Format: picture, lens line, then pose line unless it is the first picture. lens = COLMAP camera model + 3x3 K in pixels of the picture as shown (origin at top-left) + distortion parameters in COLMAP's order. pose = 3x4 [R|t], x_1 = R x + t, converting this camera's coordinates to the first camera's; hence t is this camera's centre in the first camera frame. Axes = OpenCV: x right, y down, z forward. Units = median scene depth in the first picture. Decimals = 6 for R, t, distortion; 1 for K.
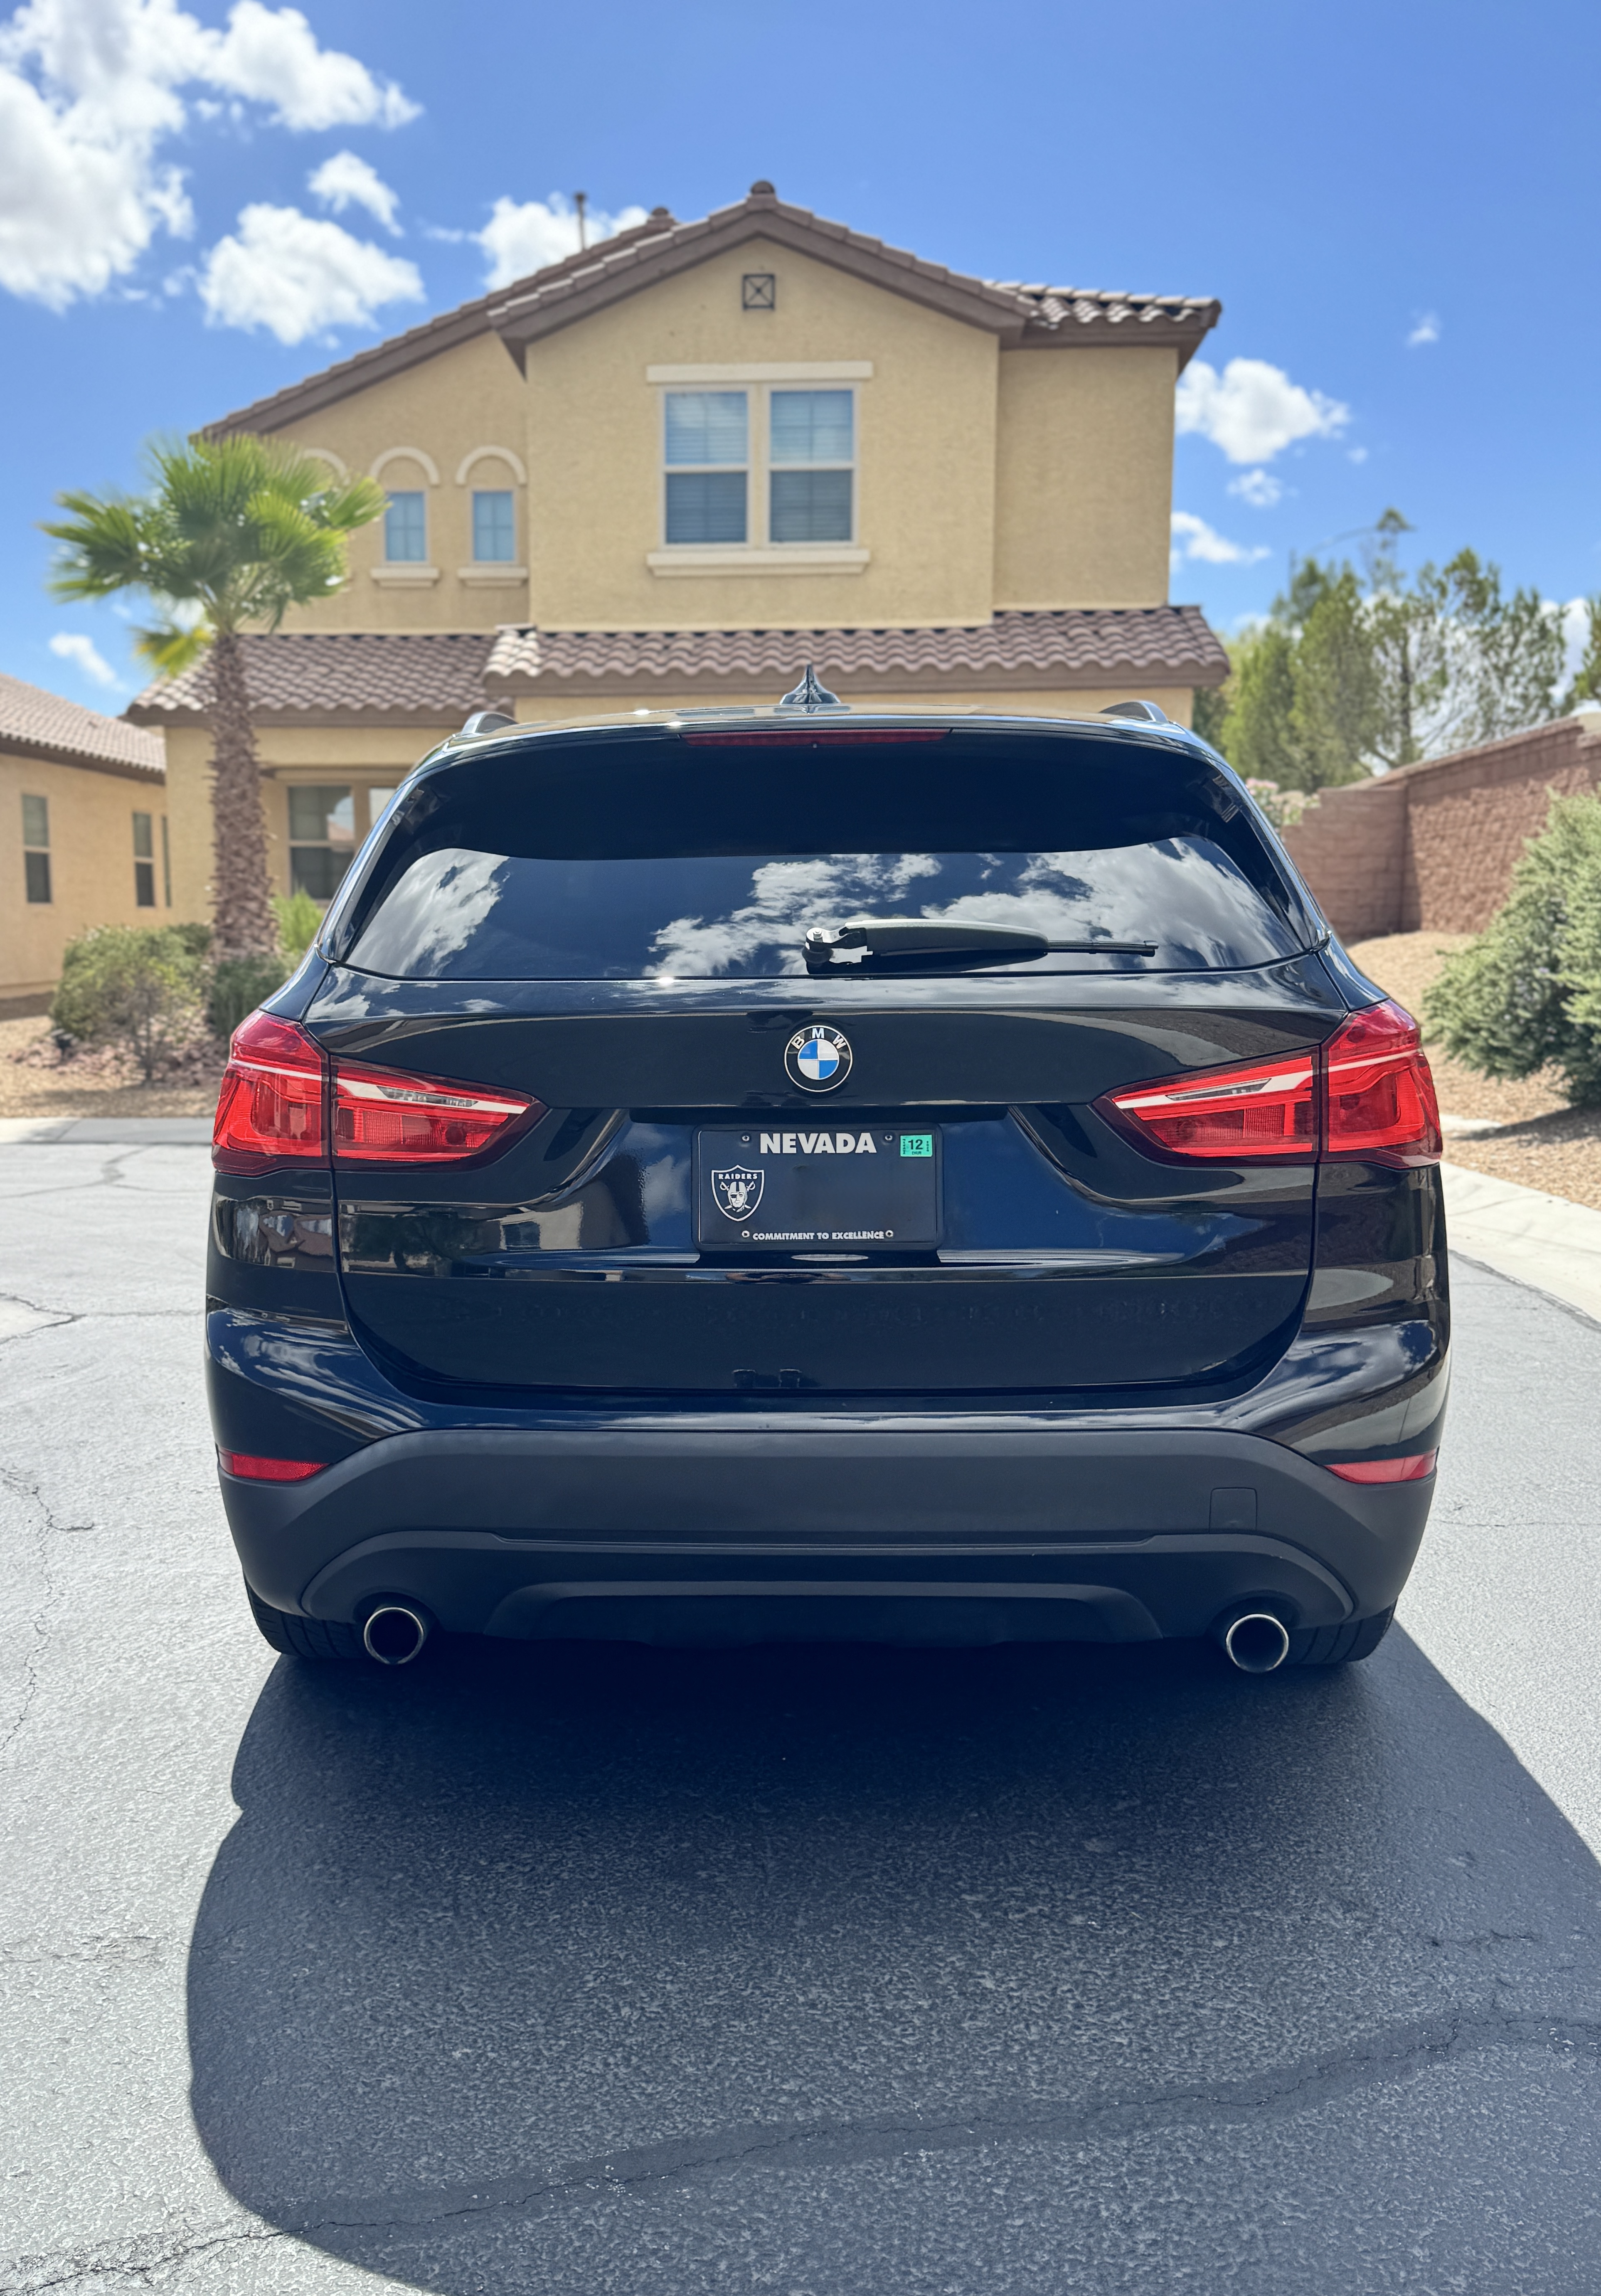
lens RADIAL K [[2012.2, 0, 809.9], [0, 2012.2, 1204.4], [0, 0, 1]] dist [0.097665, 0.016666]
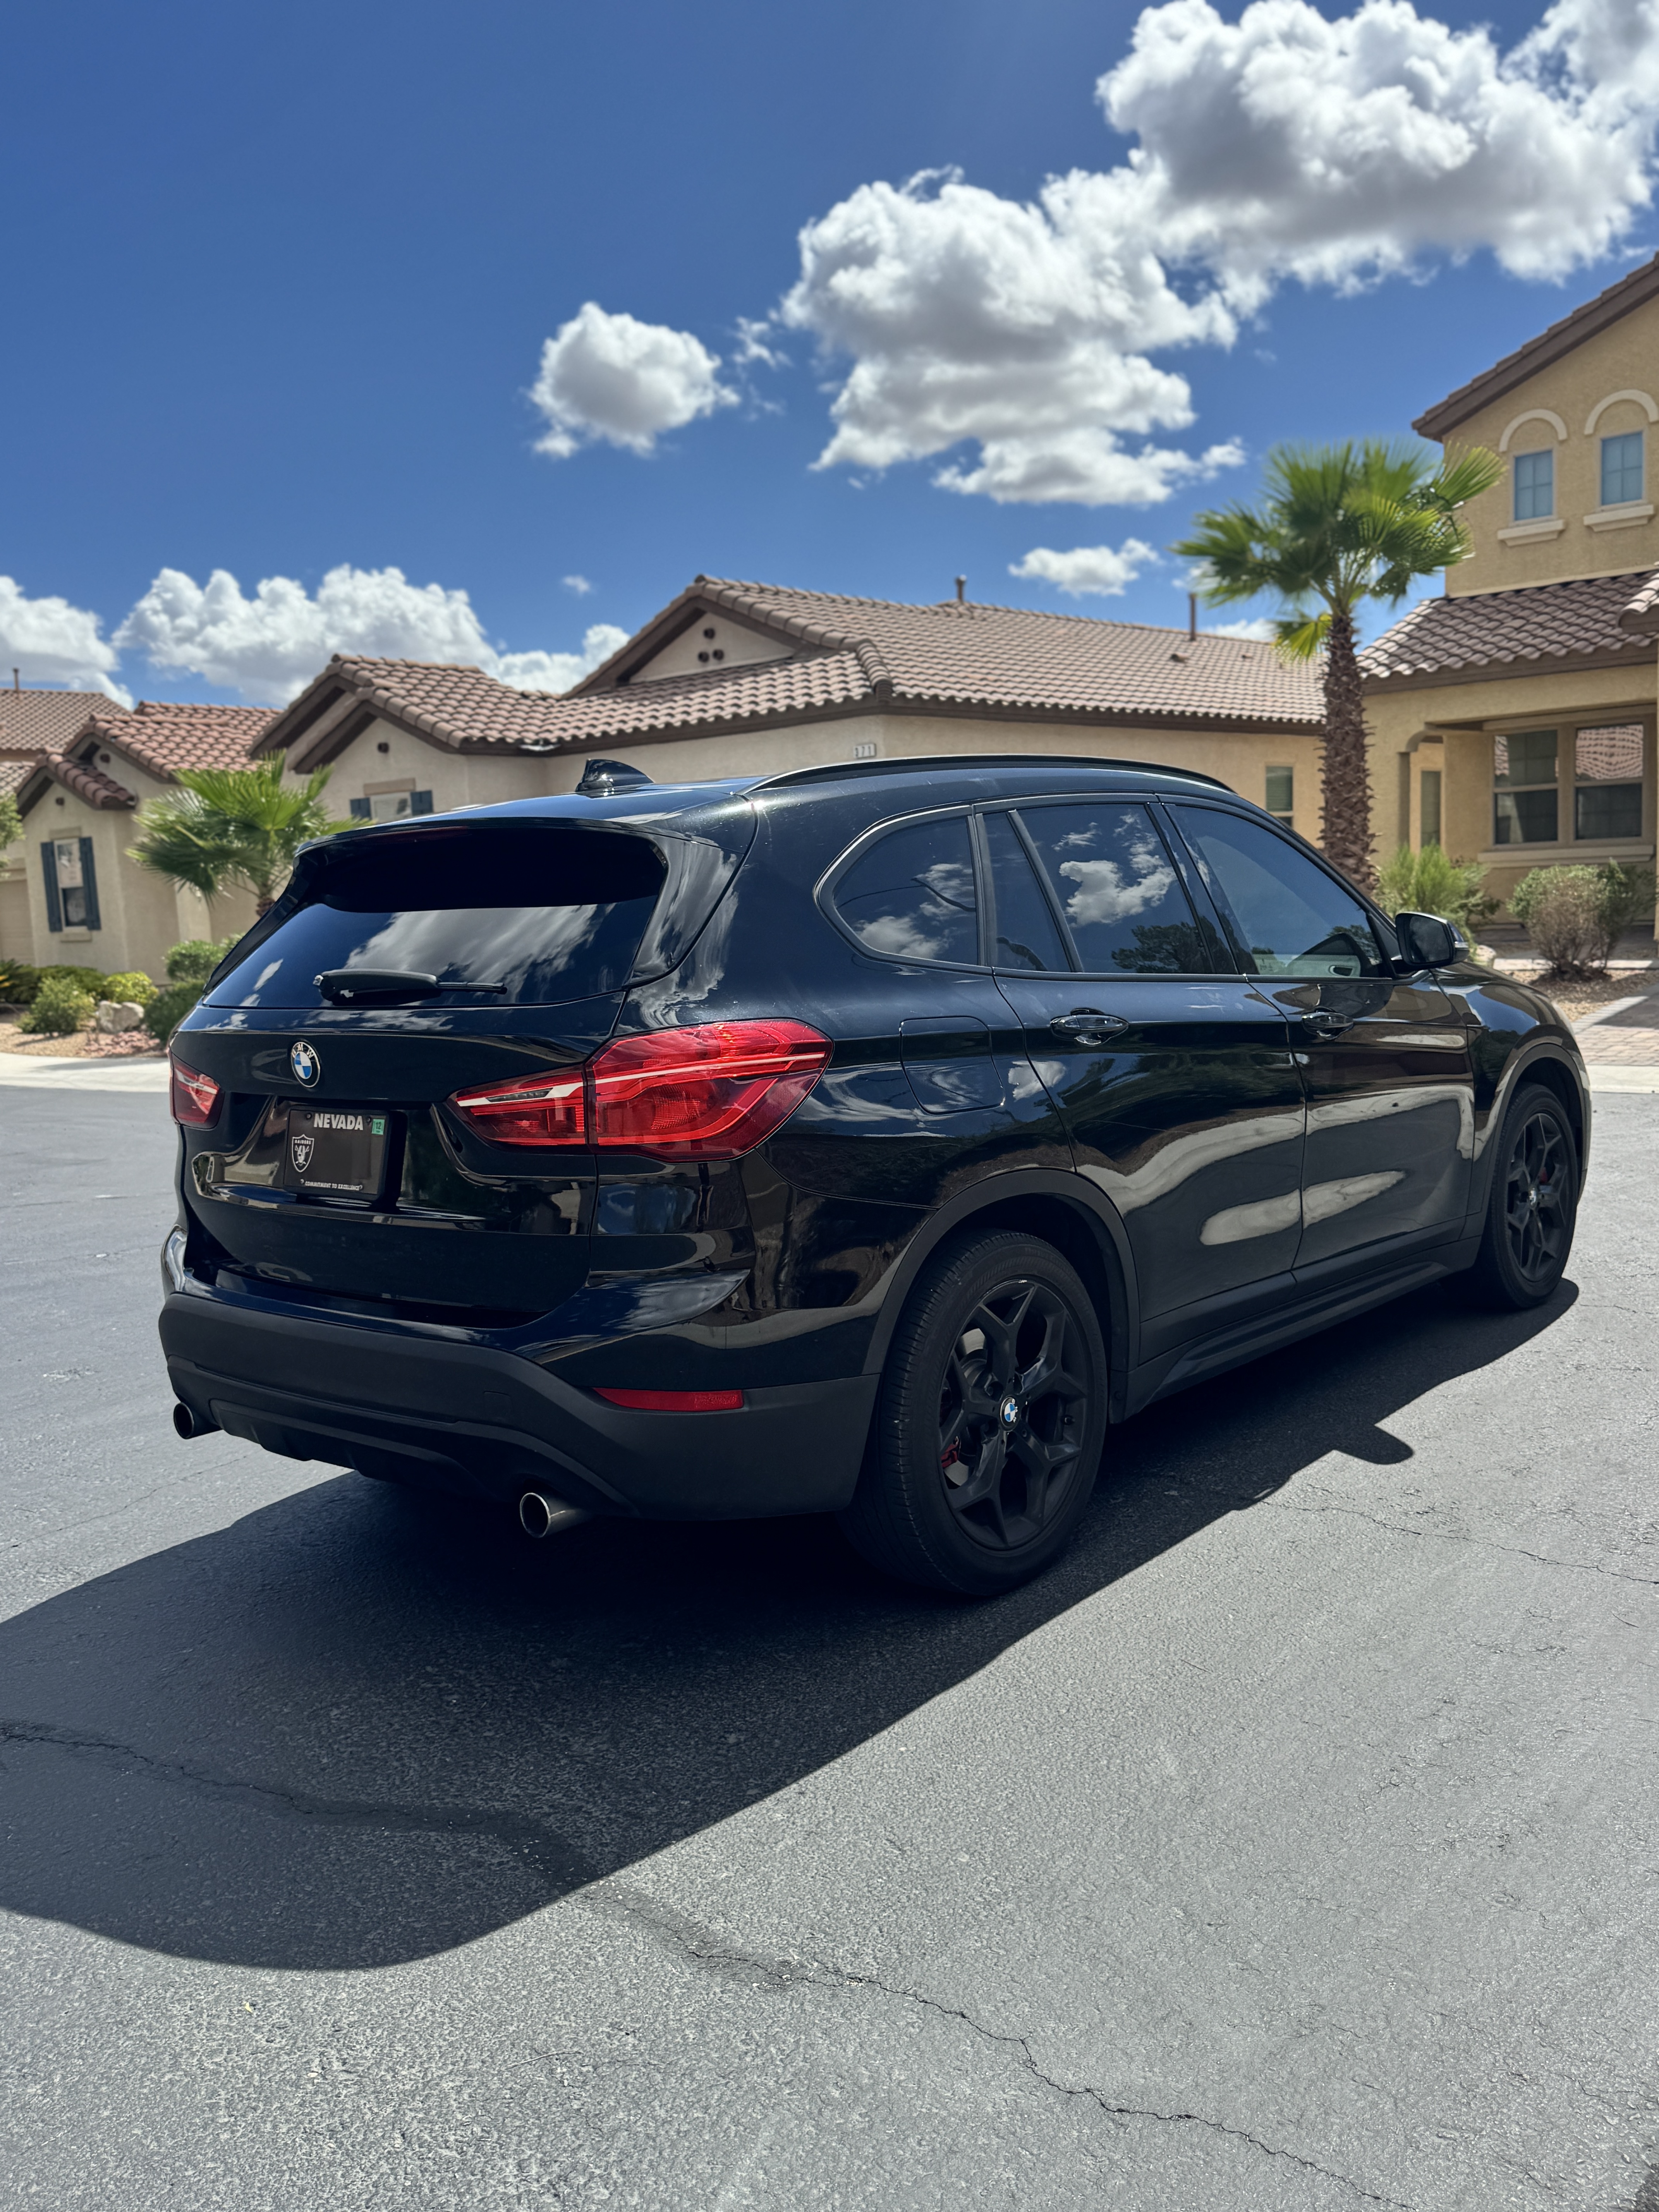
lens RADIAL K [[1959.5, 0, 829.8], [0, 1959.5, 1104.2], [0, 0, 1]] dist [0.027458, -0.008139]
pose [[0.770920, 0.037543, -0.635825, 0.181368], [-0.045230, 0.998968, 0.004145, -0.010038], [0.635324, 0.025563, 0.771822, 0.020717]]
